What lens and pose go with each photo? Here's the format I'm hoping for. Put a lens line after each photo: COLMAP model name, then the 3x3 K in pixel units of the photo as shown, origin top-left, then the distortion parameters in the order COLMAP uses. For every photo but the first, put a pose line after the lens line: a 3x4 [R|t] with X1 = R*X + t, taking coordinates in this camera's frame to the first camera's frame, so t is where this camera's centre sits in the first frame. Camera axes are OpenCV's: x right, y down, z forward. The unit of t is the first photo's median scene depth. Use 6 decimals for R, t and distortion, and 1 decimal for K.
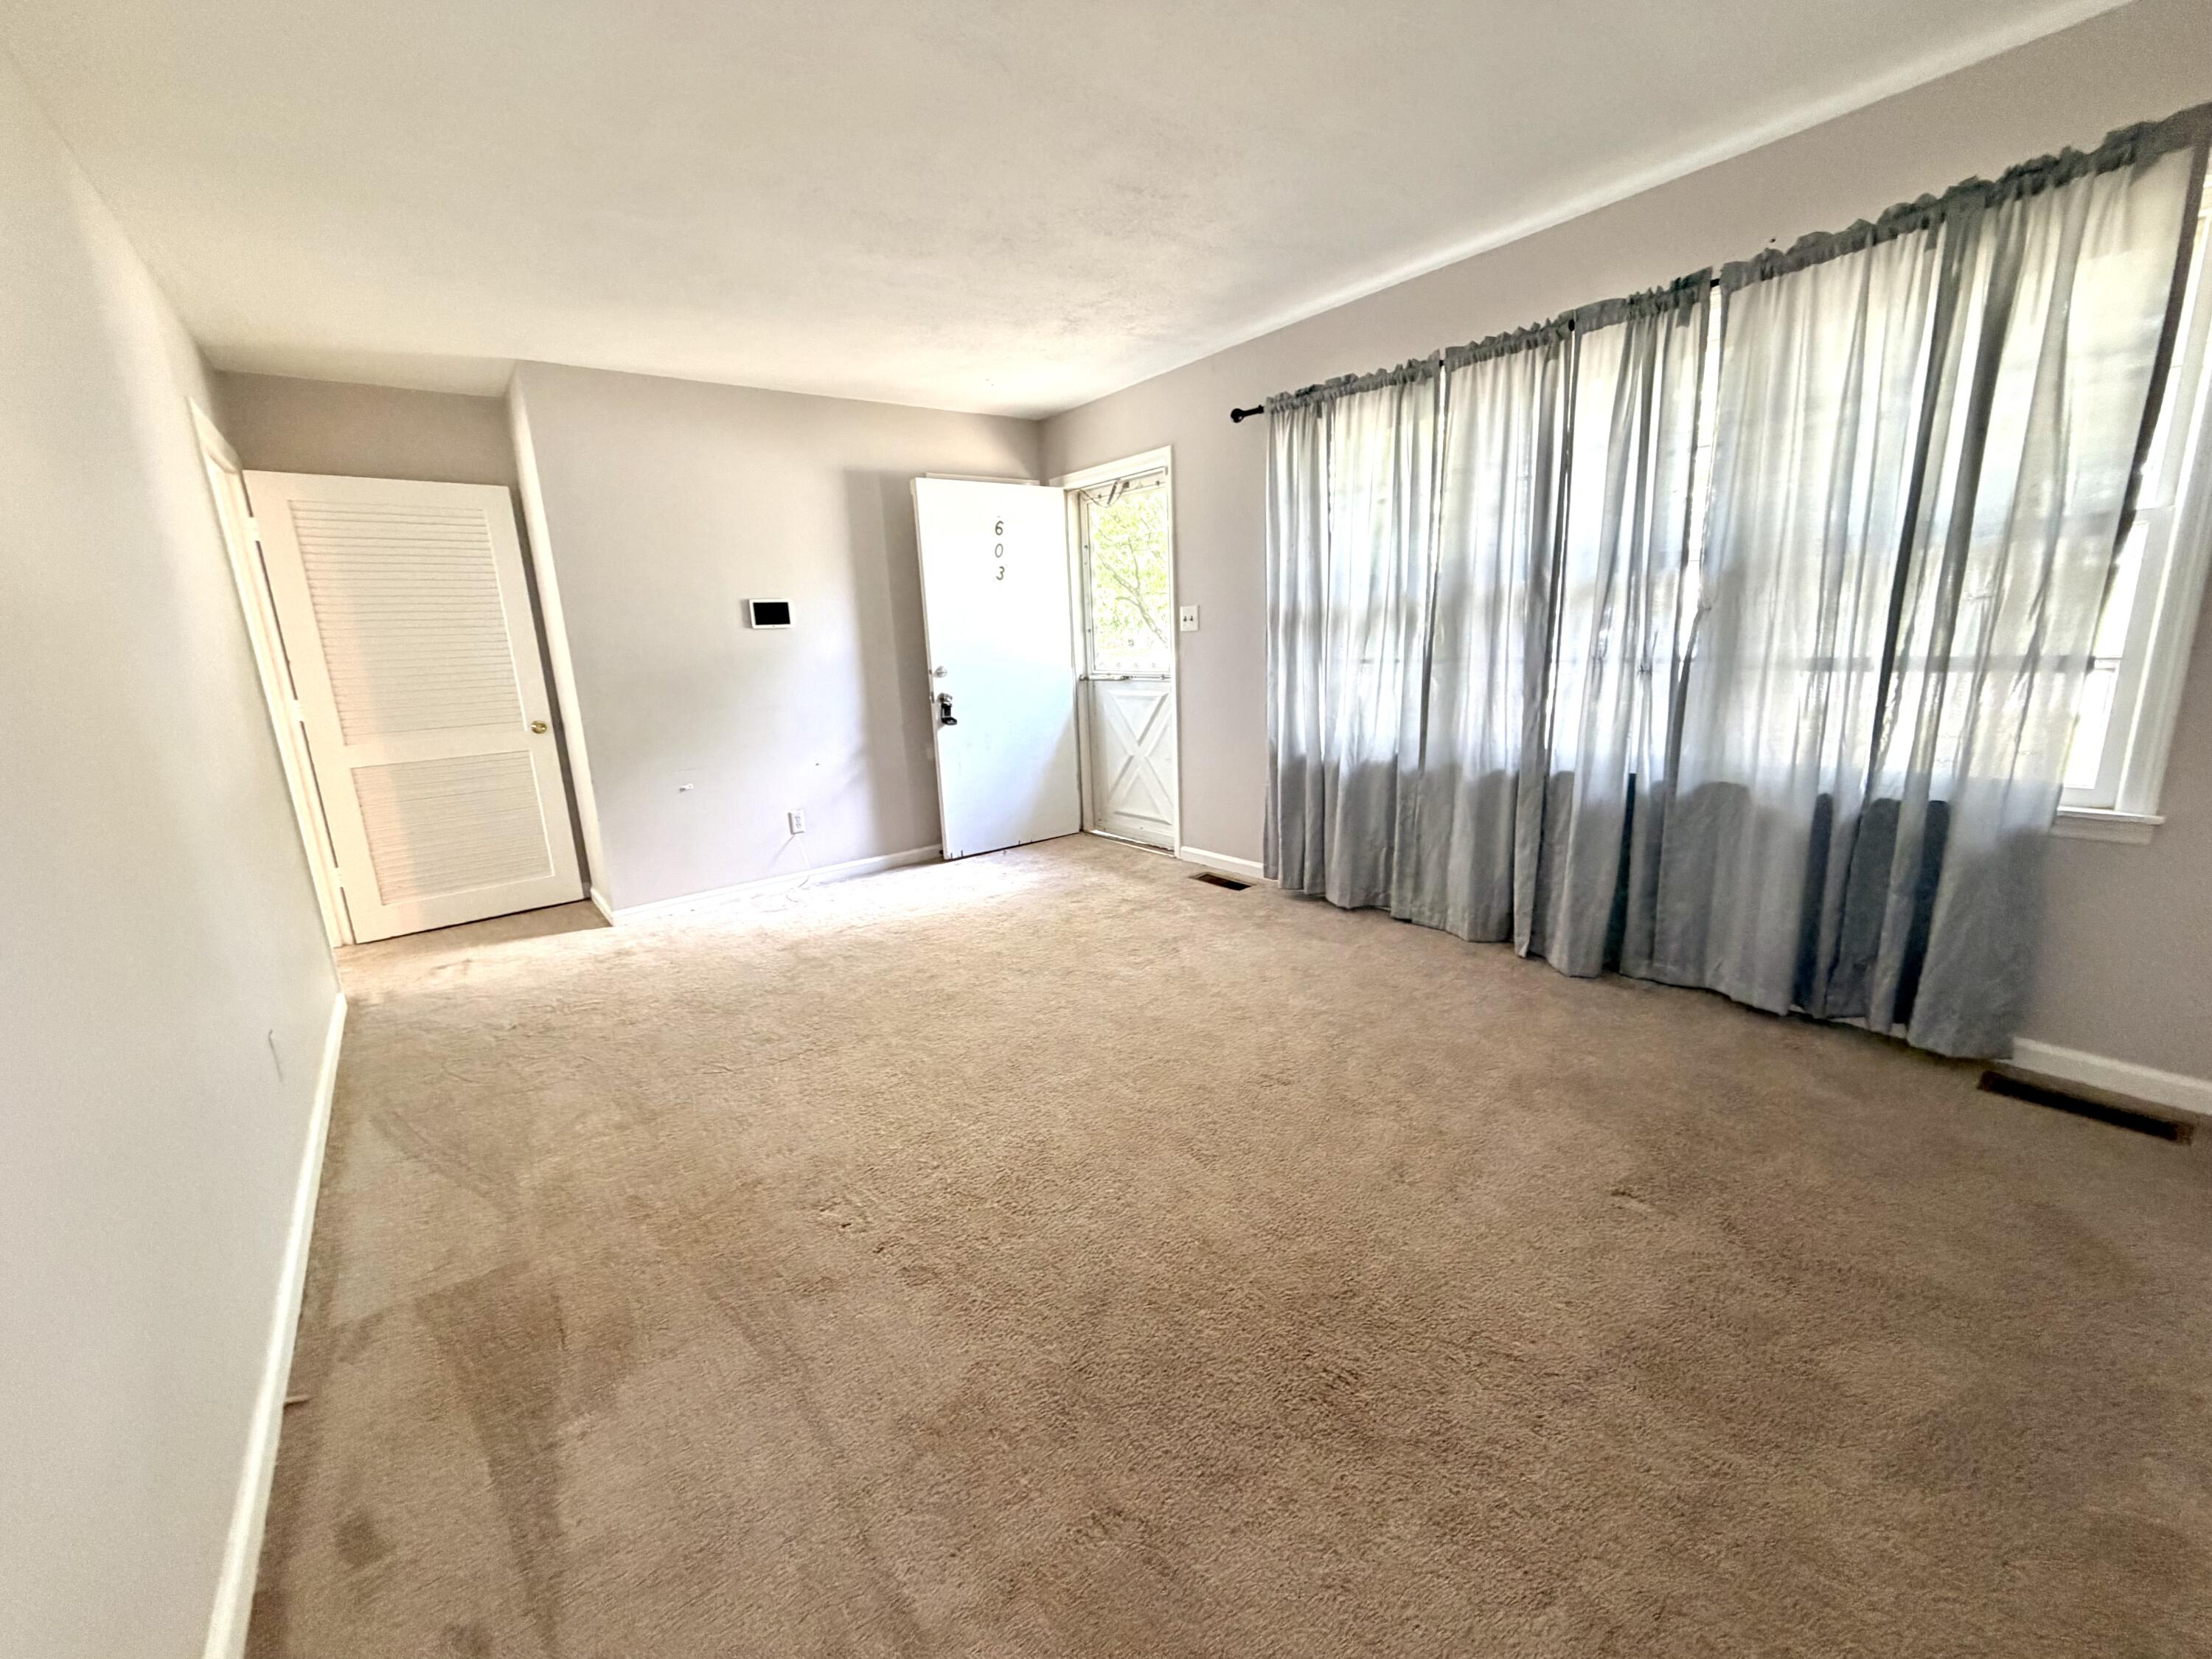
lens RADIAL K [[879.9, 0, 1098.2], [0, 879.9, 828.0], [0, 0, 1]] dist [-0.000201, -0.000106]
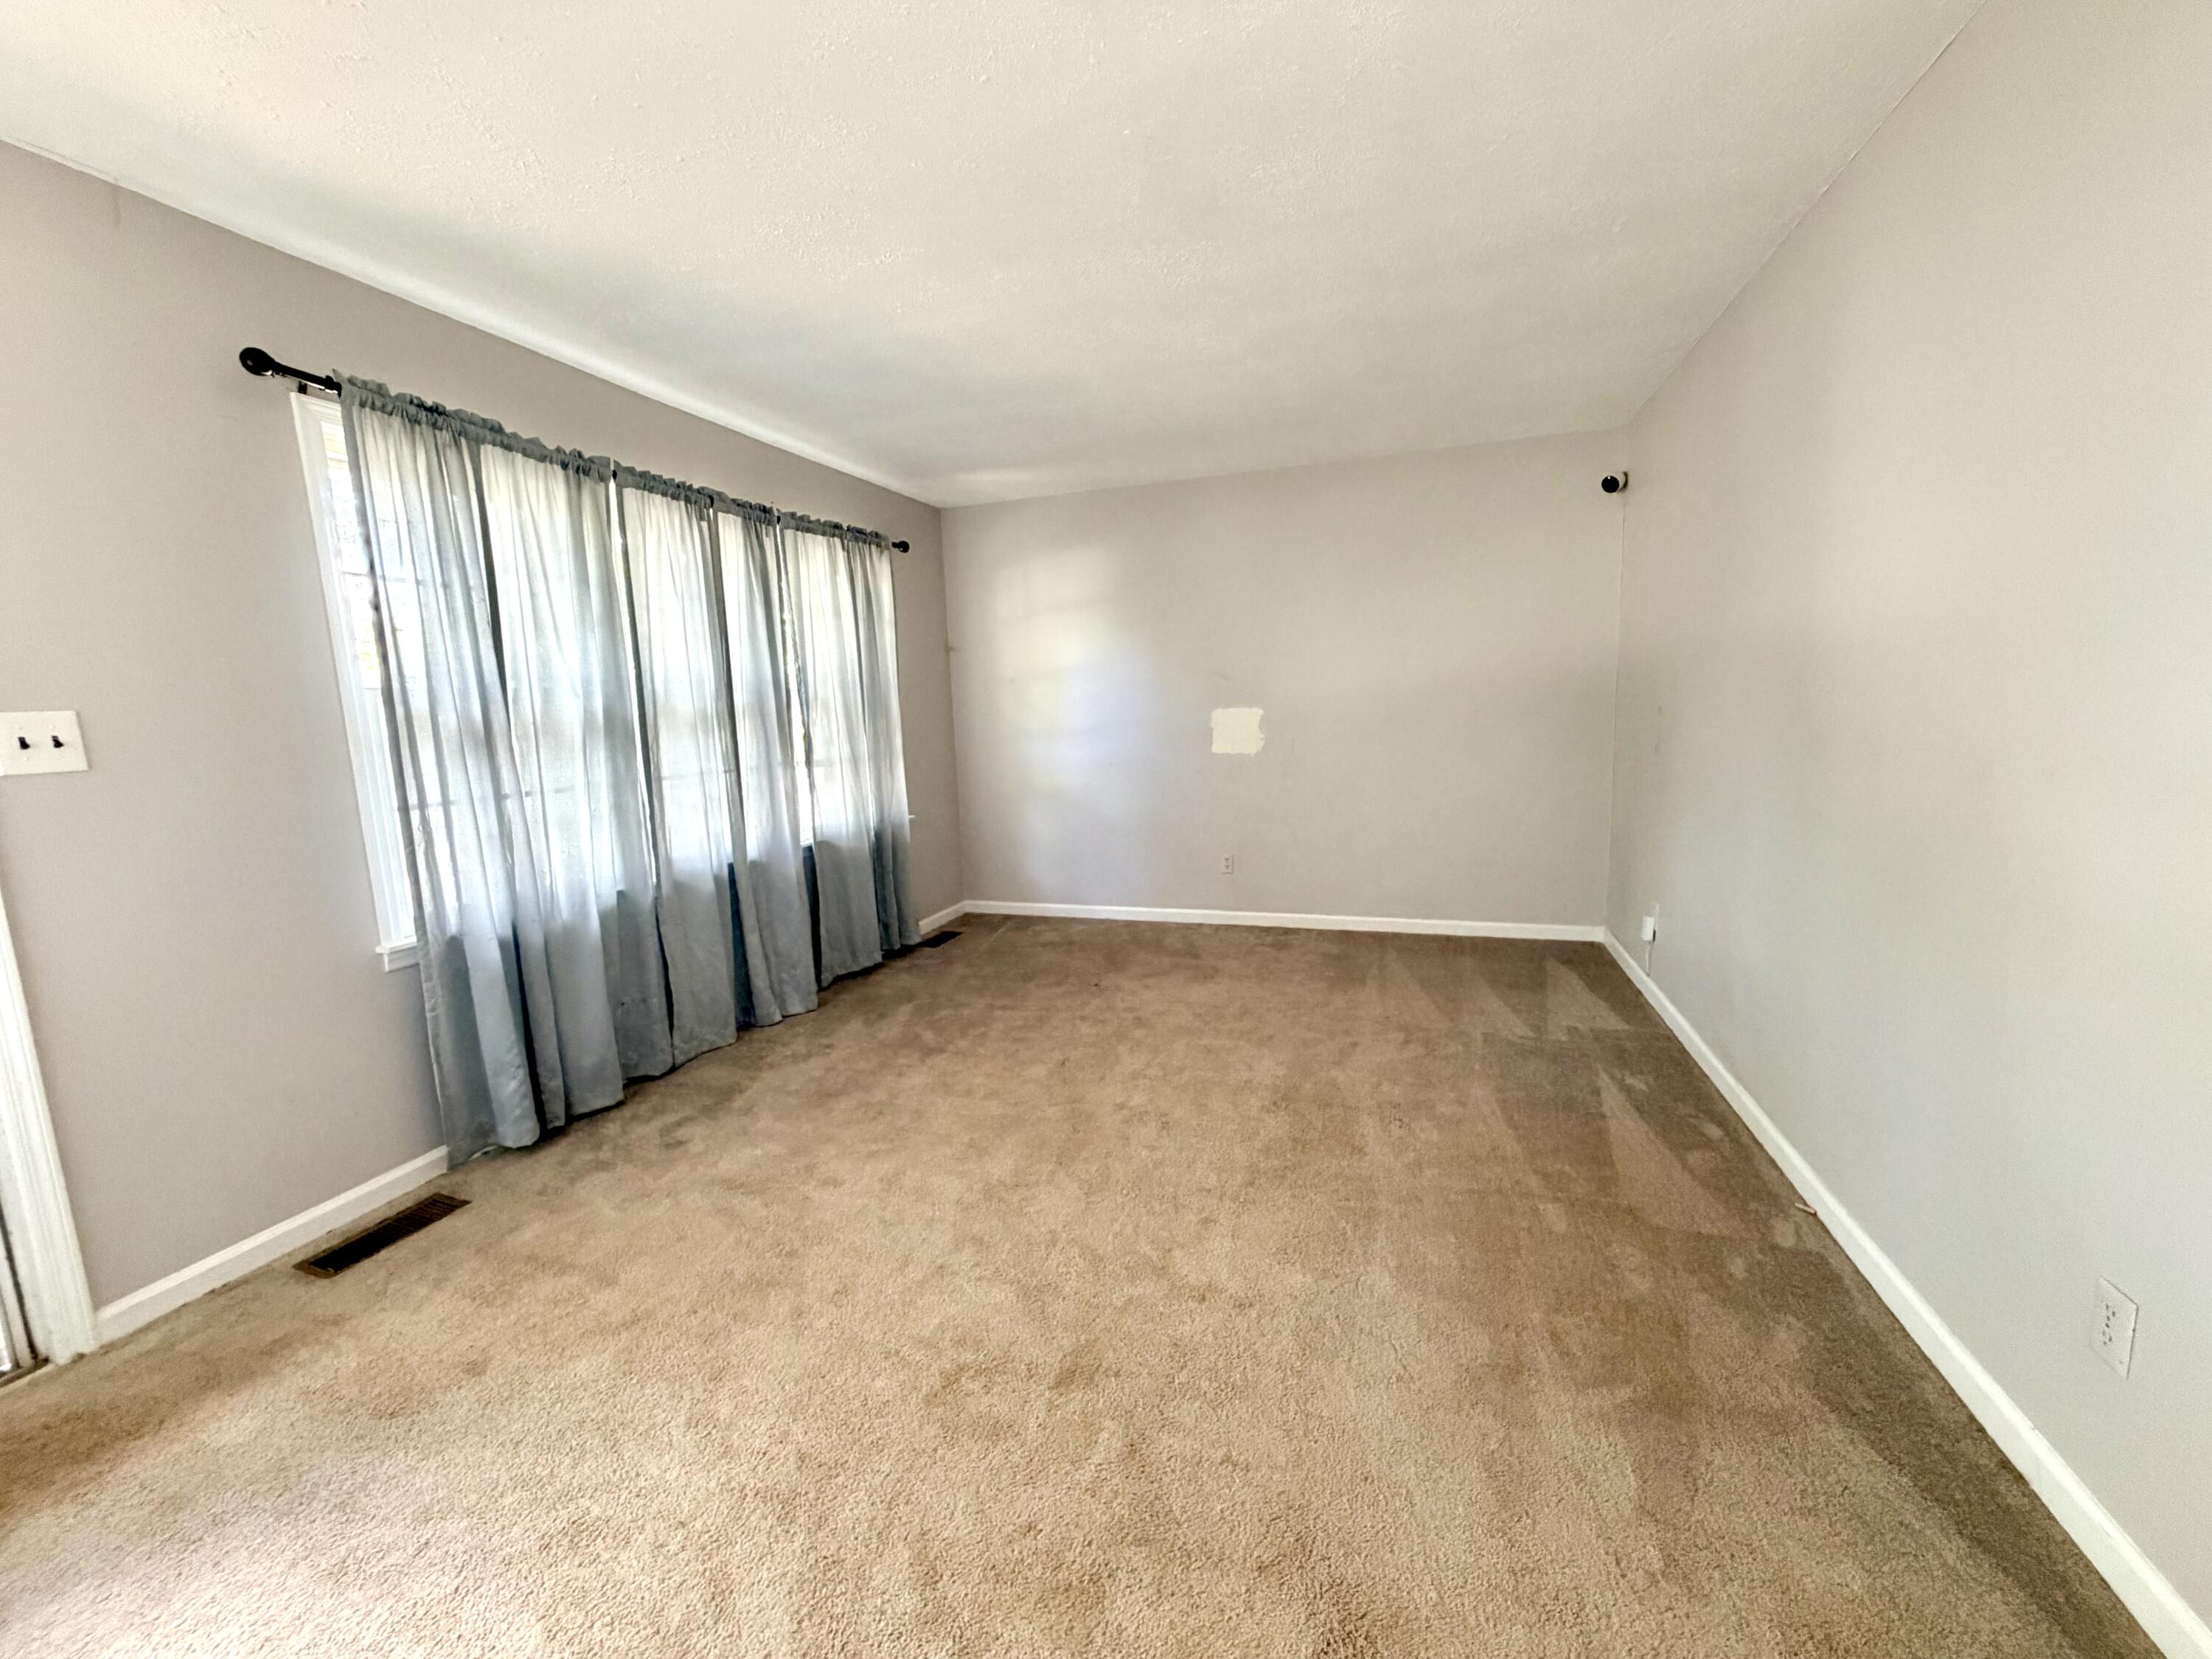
lens RADIAL K [[879.9, 0, 1098.2], [0, 879.9, 828.0], [0, 0, 1]] dist [-0.000201, -0.000106]
pose [[-0.540369, -0.046842, 0.840123, -0.645370], [0.248109, 0.945186, 0.212284, -0.217076], [-0.804017, 0.323154, -0.499128, 1.073514]]
